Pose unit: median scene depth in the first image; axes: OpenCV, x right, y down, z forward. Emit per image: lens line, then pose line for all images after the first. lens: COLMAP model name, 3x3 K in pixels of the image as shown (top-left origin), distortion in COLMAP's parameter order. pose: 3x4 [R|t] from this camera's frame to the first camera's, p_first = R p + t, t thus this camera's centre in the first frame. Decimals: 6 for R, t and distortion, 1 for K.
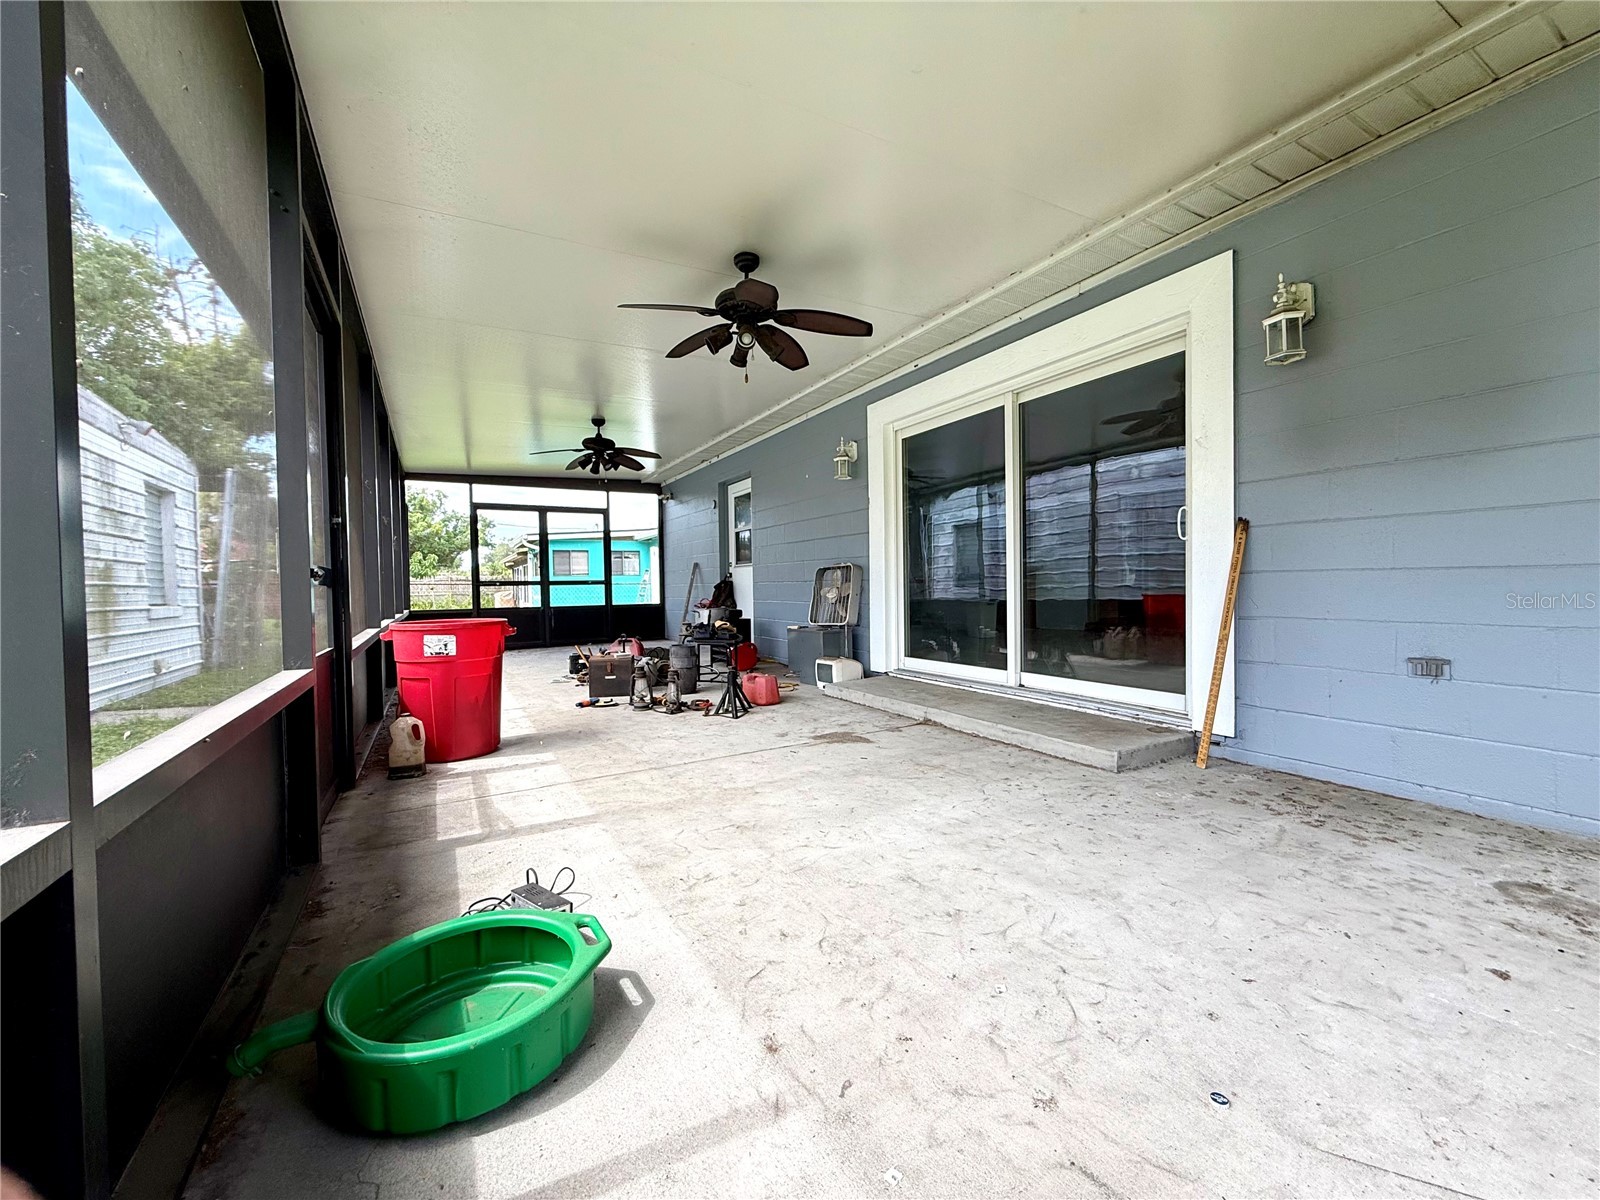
lens RADIAL K [[632.1, 0, 803.5], [0, 632.1, 601.2], [0, 0, 1]] dist [-0.002772, -0.000356]
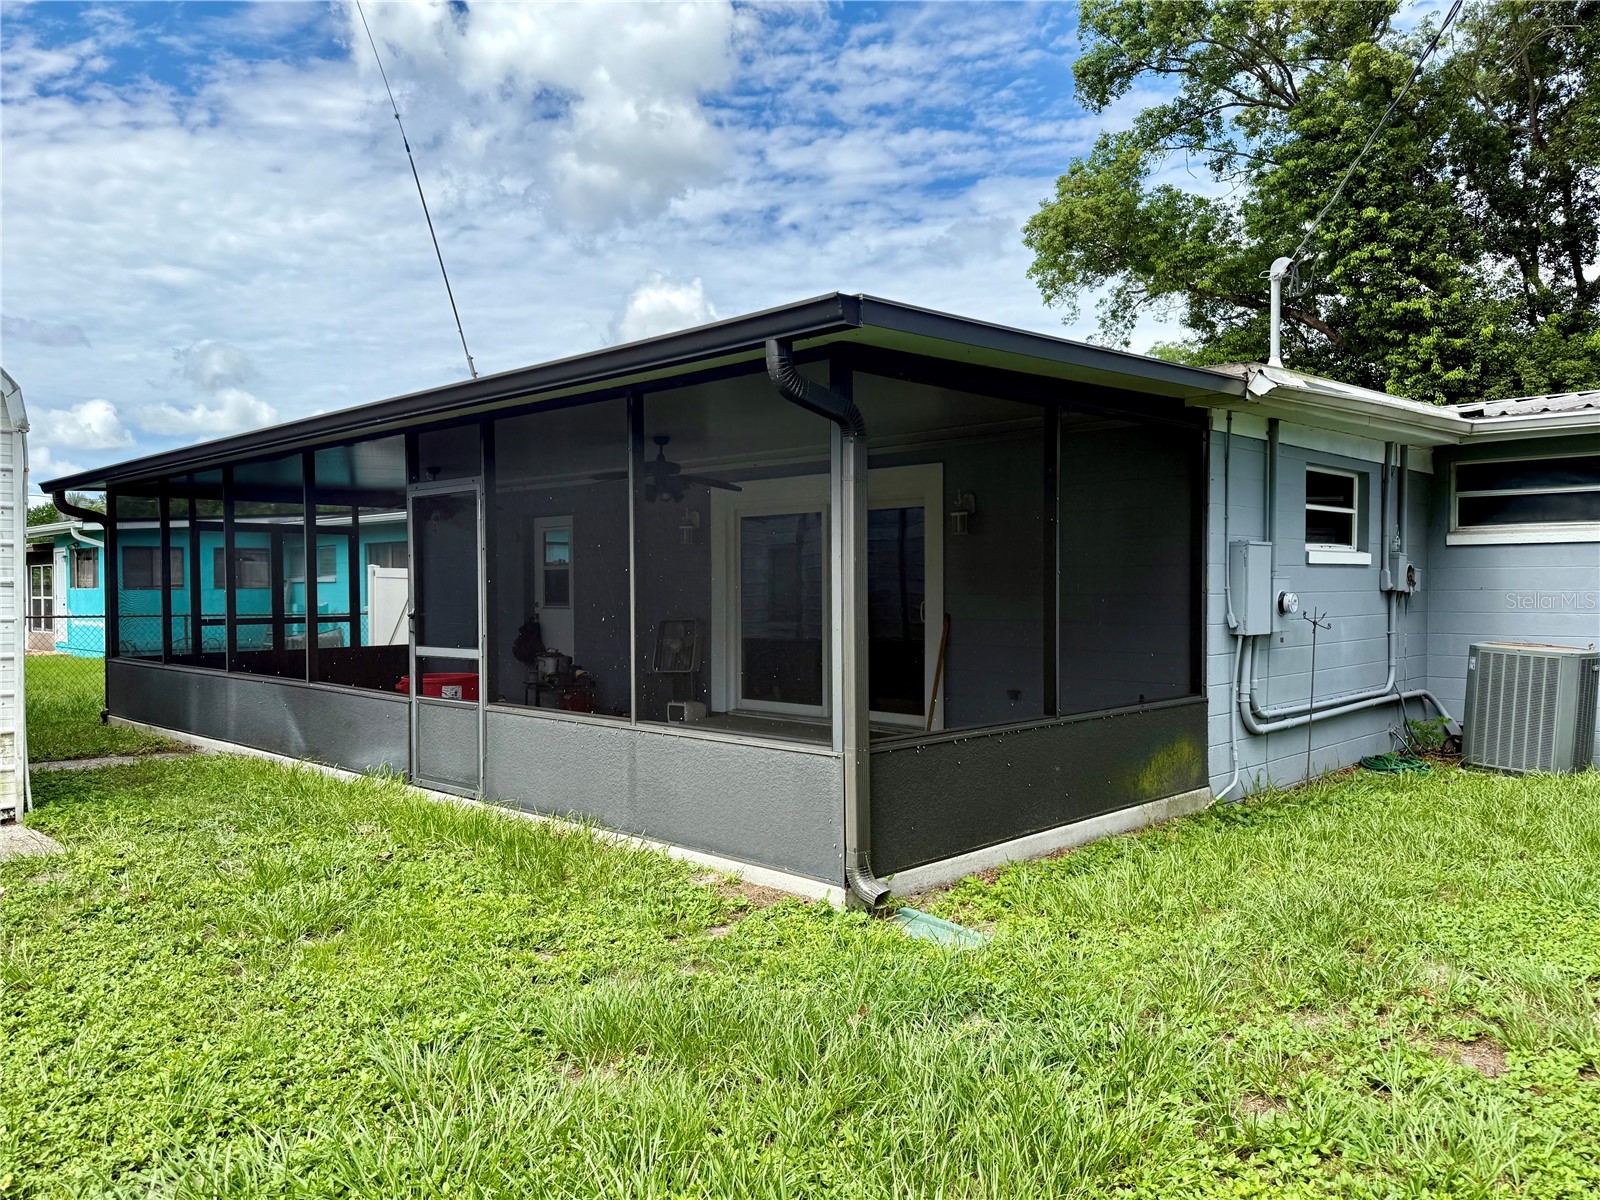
lens RADIAL K [[1147.1, 0, 801.9], [0, 1147.1, 610.3], [0, 0, 1]] dist [-0.001104, -0.000890]
pose [[0.960252, -0.003079, 0.279119, -0.328898], [0.002319, 0.999993, 0.003052, -0.083138], [-0.279126, -0.002284, 0.960252, -1.087821]]
